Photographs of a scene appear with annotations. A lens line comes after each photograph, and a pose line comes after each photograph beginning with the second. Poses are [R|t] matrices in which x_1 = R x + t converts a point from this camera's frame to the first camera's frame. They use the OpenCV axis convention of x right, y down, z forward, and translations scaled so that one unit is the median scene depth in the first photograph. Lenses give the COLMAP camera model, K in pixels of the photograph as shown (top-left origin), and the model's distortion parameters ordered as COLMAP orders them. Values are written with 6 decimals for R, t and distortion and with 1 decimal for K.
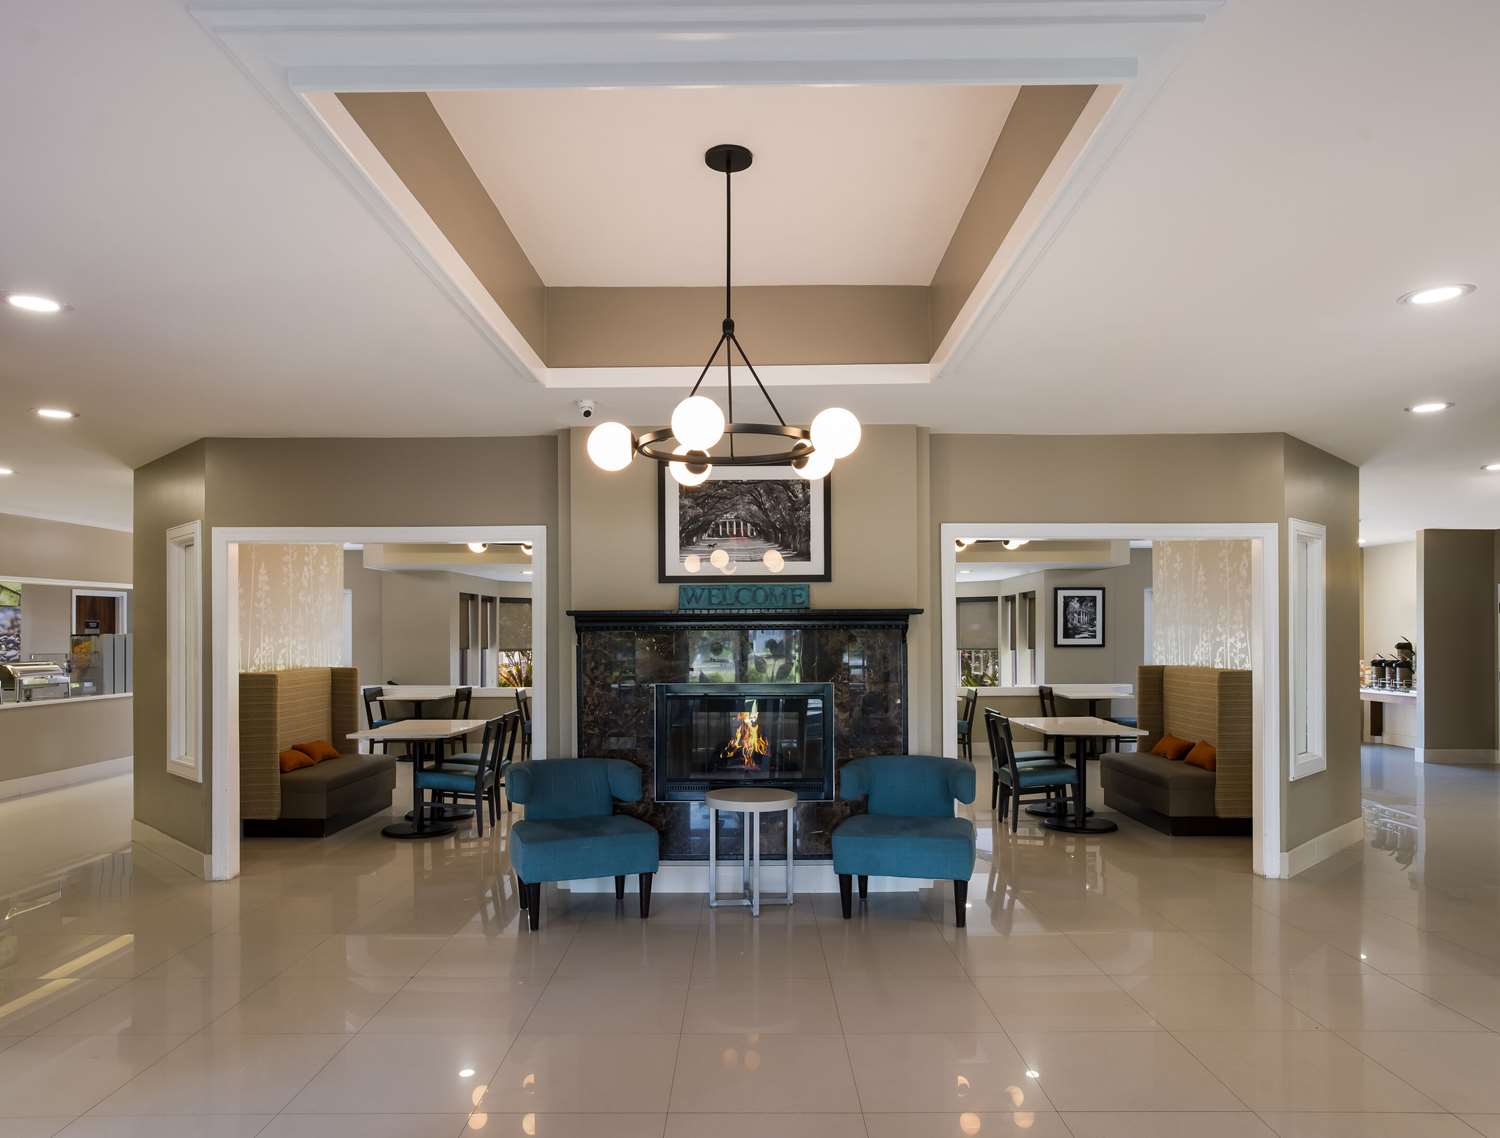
lens RADIAL K [[979.1, 0, 764.9], [0, 979.1, 640.3], [0, 0, 1]] dist [0.037251, 0.008931]
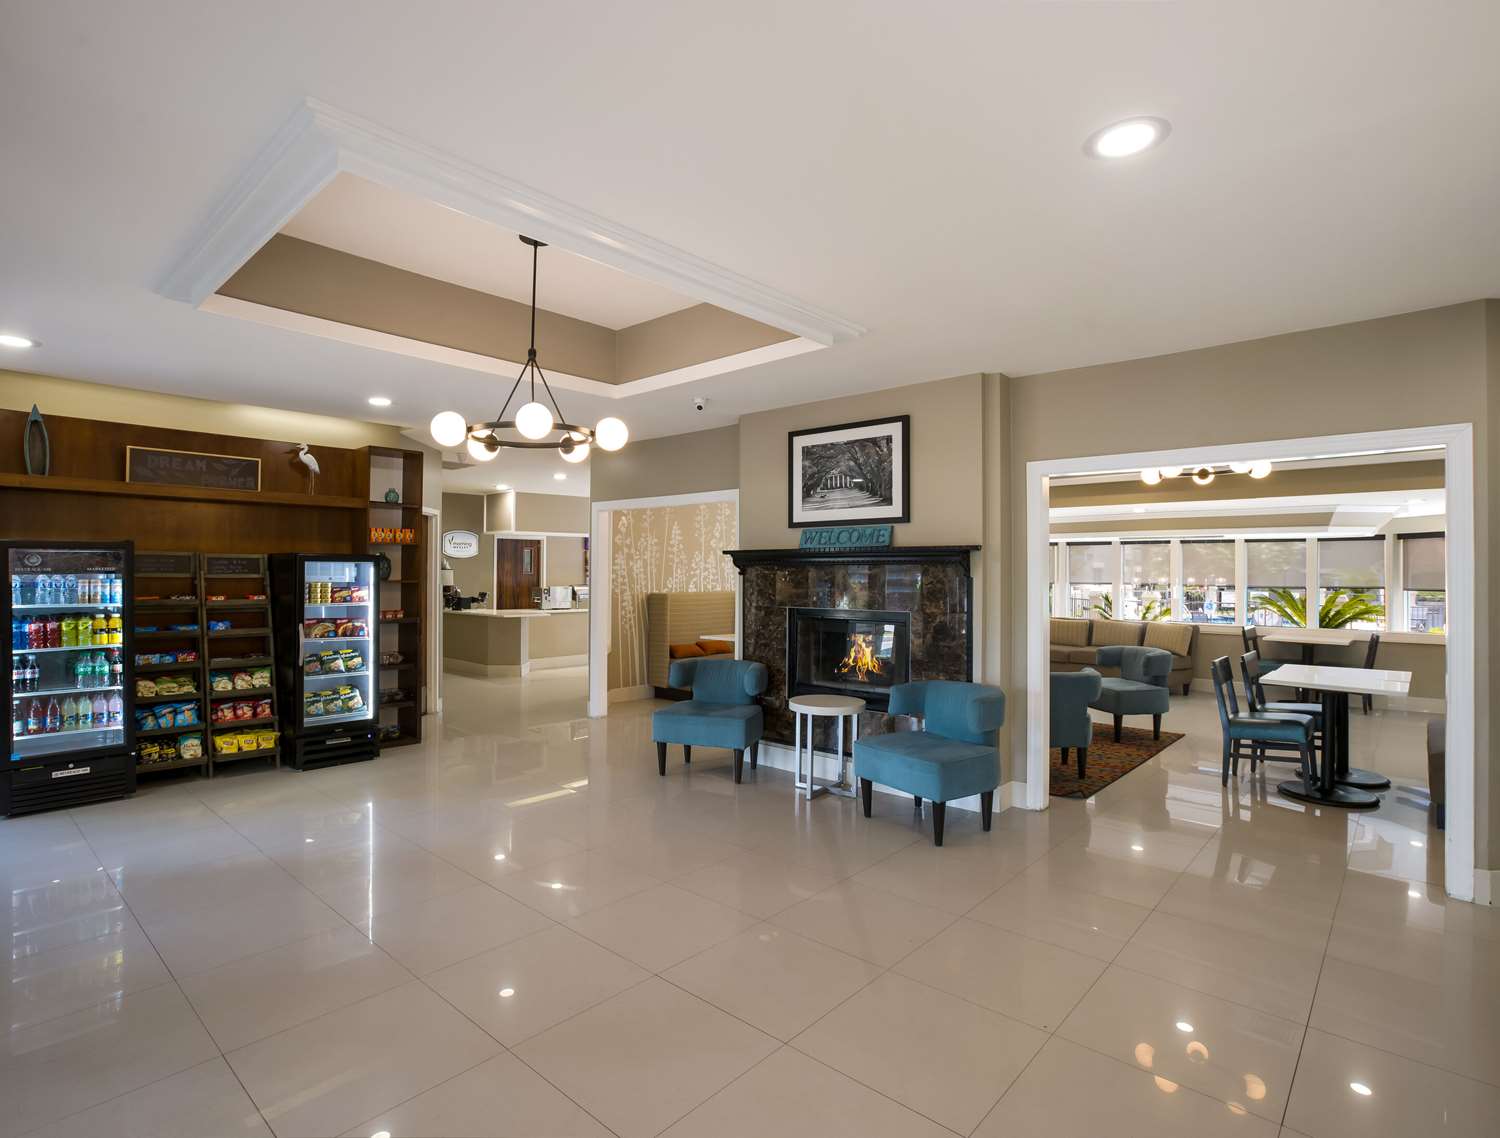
lens RADIAL K [[781.2, 0, 725.3], [0, 781.2, 563.6], [0, 0, 1]] dist [-0.041196, 0.002568]
pose [[0.743703, -0.000843, -0.668509, 0.511351], [-0.008814, 0.999900, -0.011068, -0.000420], [0.668452, 0.014123, 0.743622, 0.187827]]
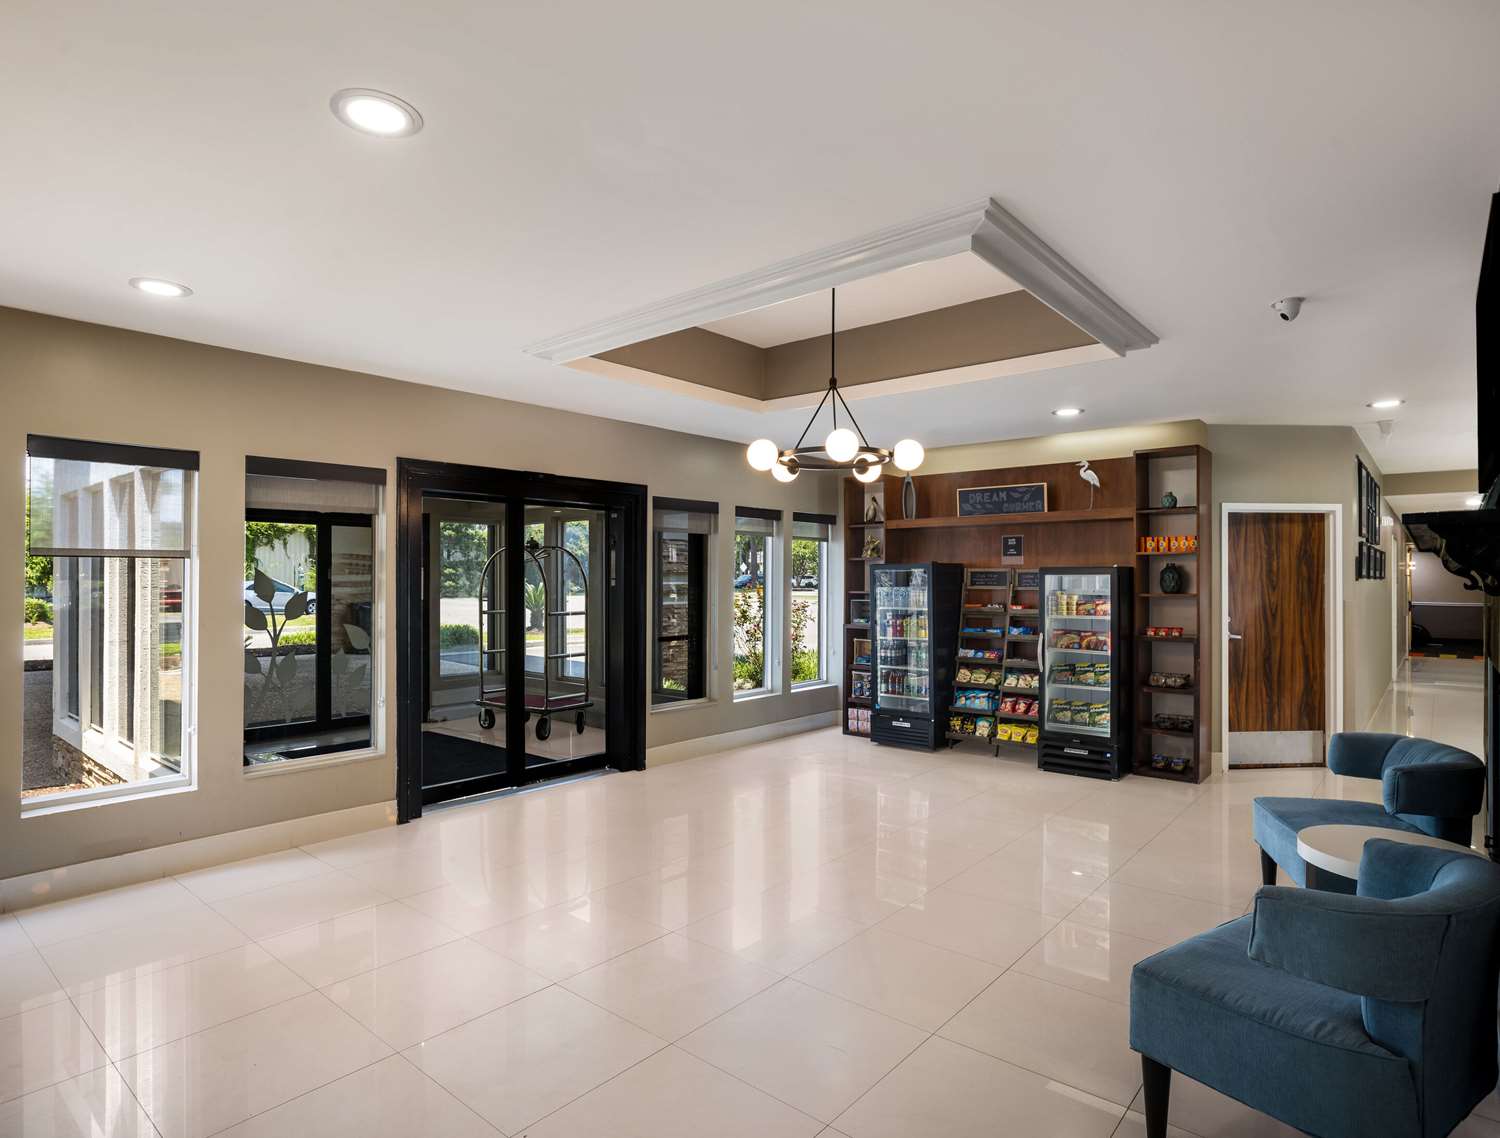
lens RADIAL K [[810.0, 0, 755.5], [0, 810.0, 581.5], [0, 0, 1]] dist [-0.007625, 0.000554]
pose [[-0.633413, 0.001767, -0.773812, 0.555442], [-0.001366, 0.999993, 0.003402, -0.003601], [0.773812, 0.003212, -0.633407, 0.928703]]
